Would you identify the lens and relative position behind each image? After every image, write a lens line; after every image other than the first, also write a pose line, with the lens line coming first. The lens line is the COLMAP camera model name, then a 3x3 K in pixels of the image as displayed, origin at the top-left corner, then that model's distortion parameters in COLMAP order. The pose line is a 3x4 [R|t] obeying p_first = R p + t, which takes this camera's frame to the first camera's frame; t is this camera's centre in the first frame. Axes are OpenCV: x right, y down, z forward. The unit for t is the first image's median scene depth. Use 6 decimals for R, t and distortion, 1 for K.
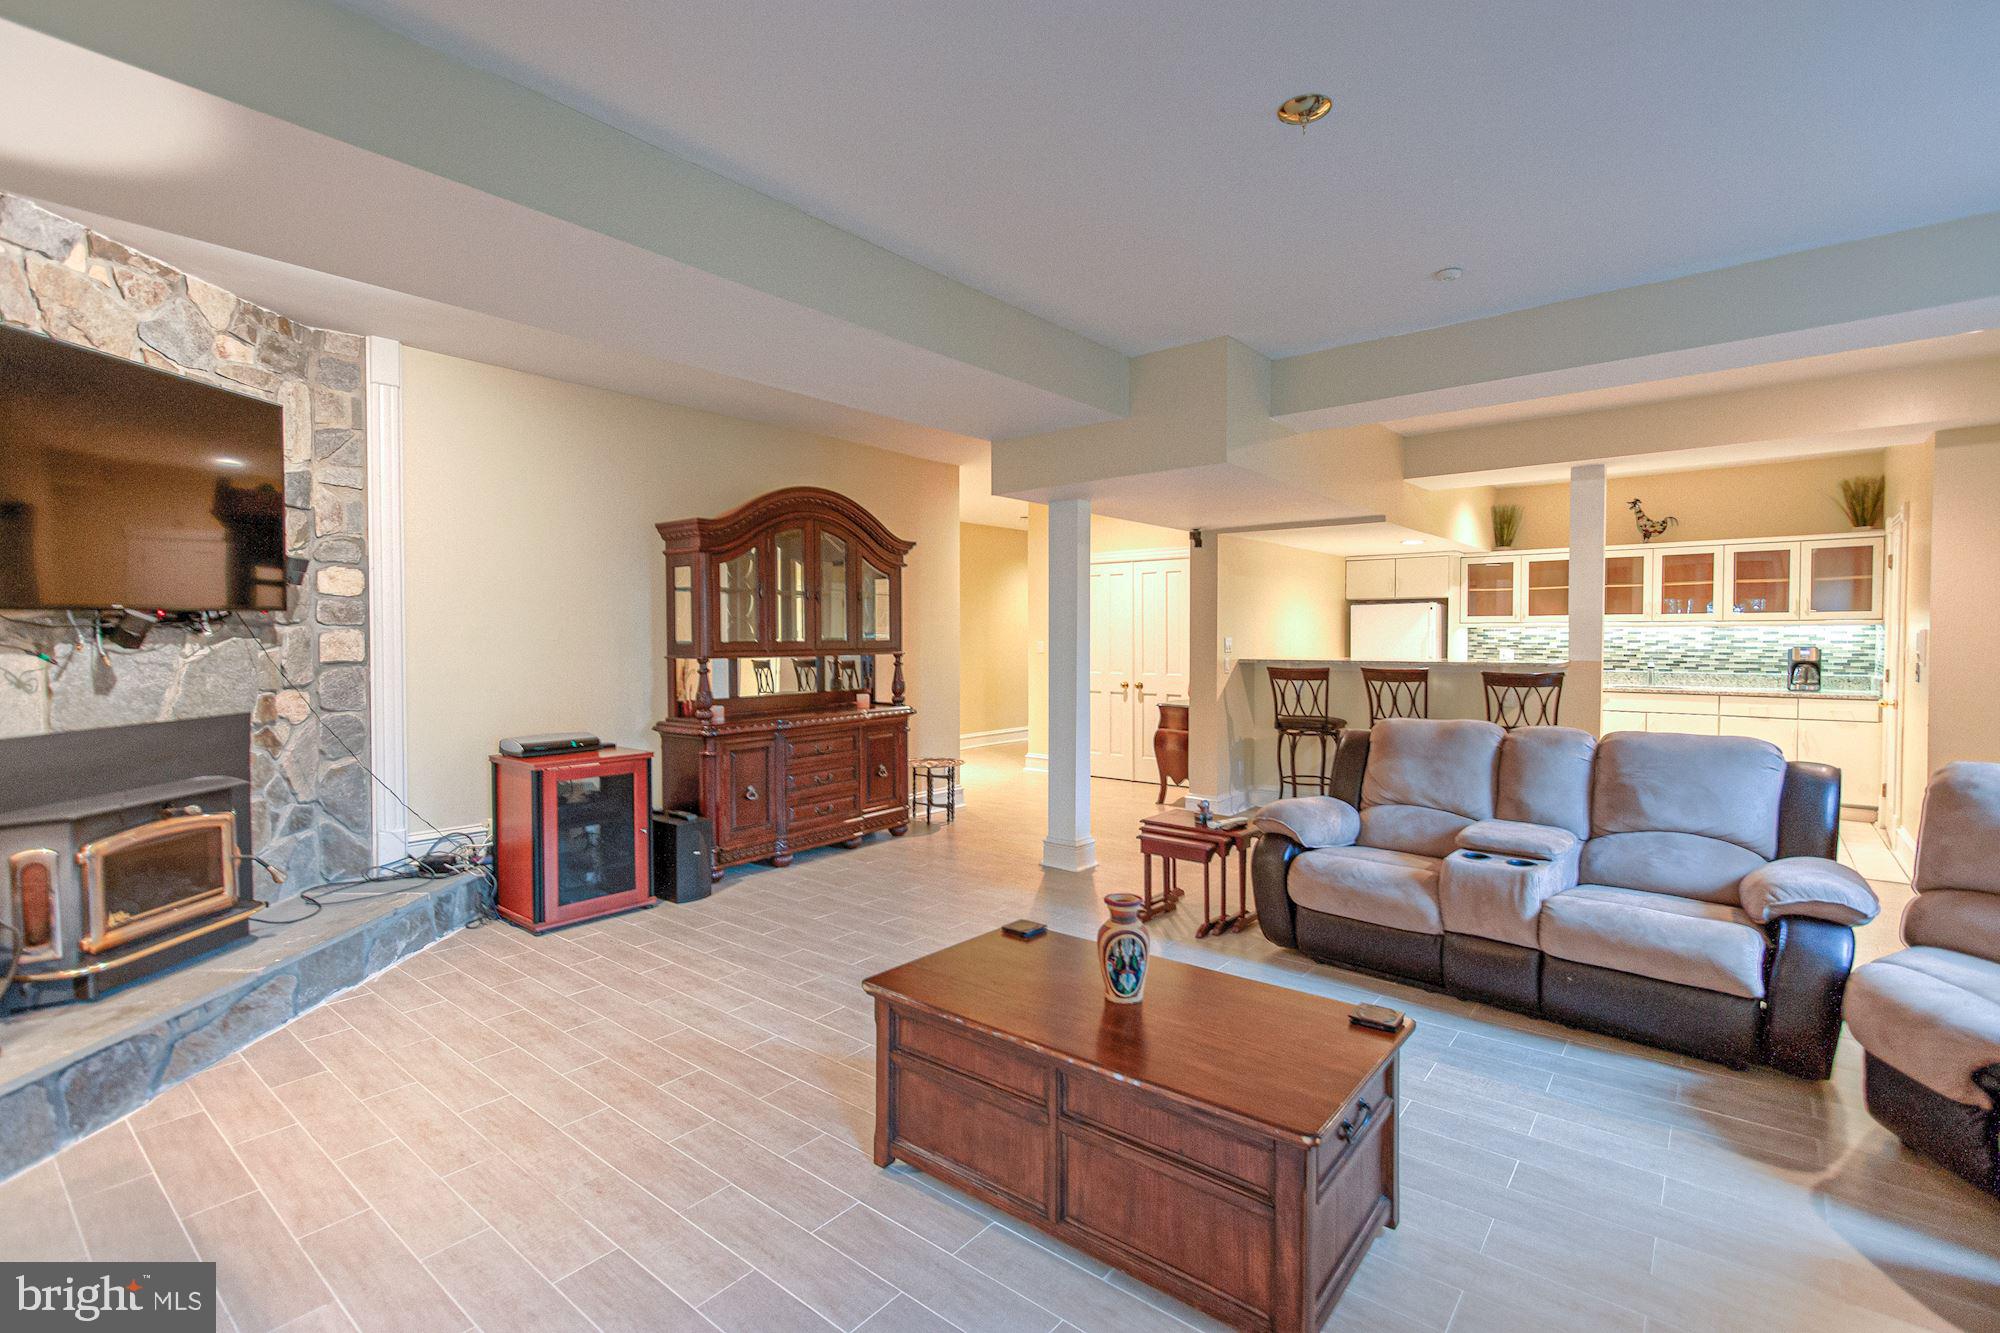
lens RADIAL K [[909.9, 0, 987.9], [0, 909.9, 670.9], [0, 0, 1]] dist [0.004768, 0.000027]
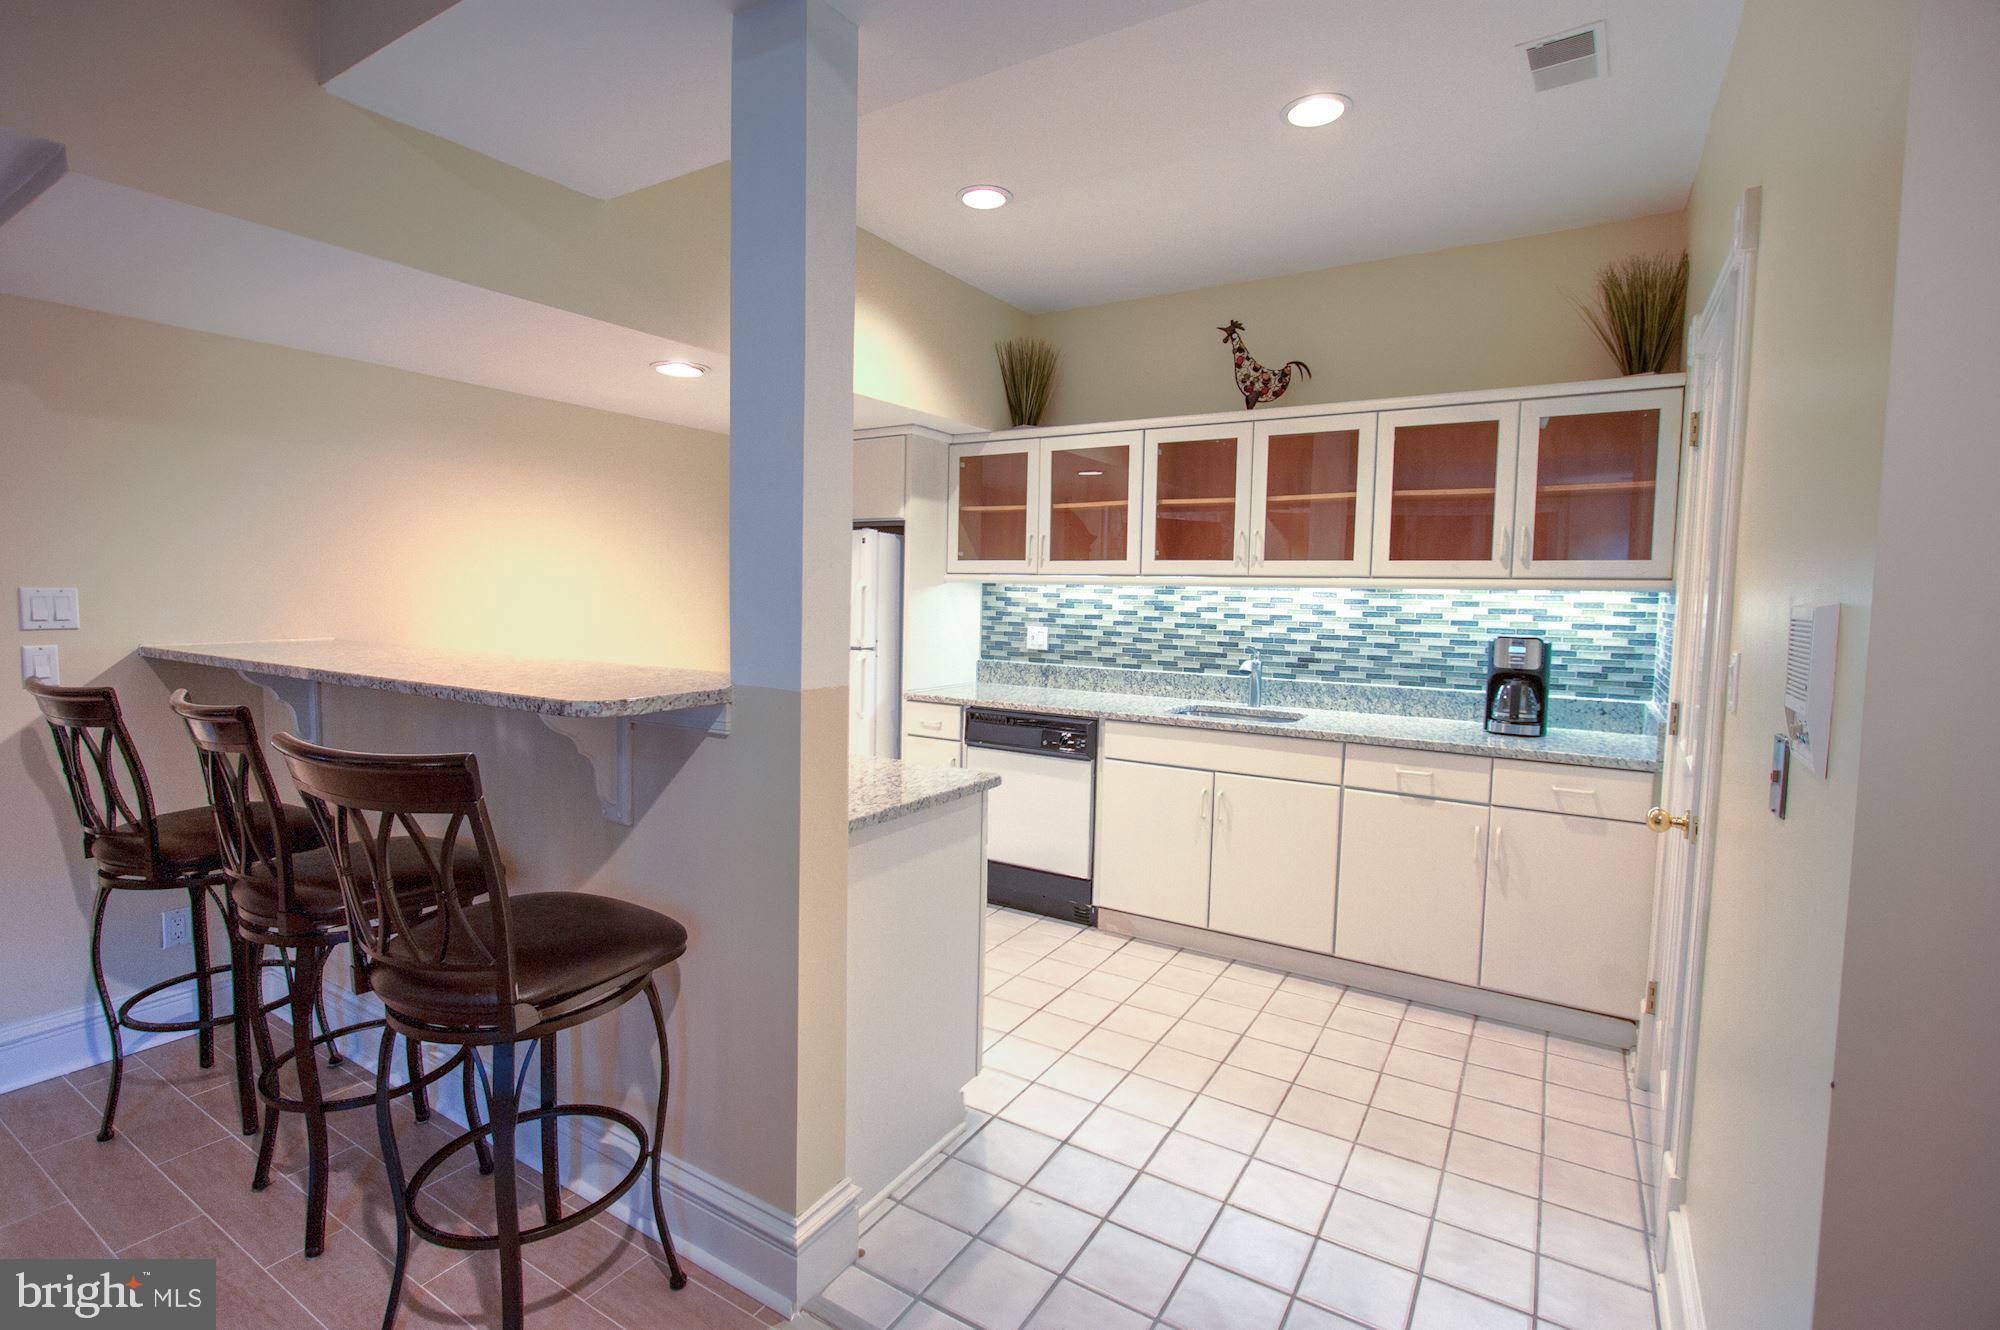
lens RADIAL K [[909.9, 0, 1011.6], [0, 909.9, 655.8], [0, 0, 1]] dist [0.004768, 0.000027]
pose [[0.986825, 0.009562, 0.161506, 0.555436], [-0.014481, 0.999465, 0.029311, -0.025698], [-0.161139, -0.031264, 0.986436, 0.576475]]
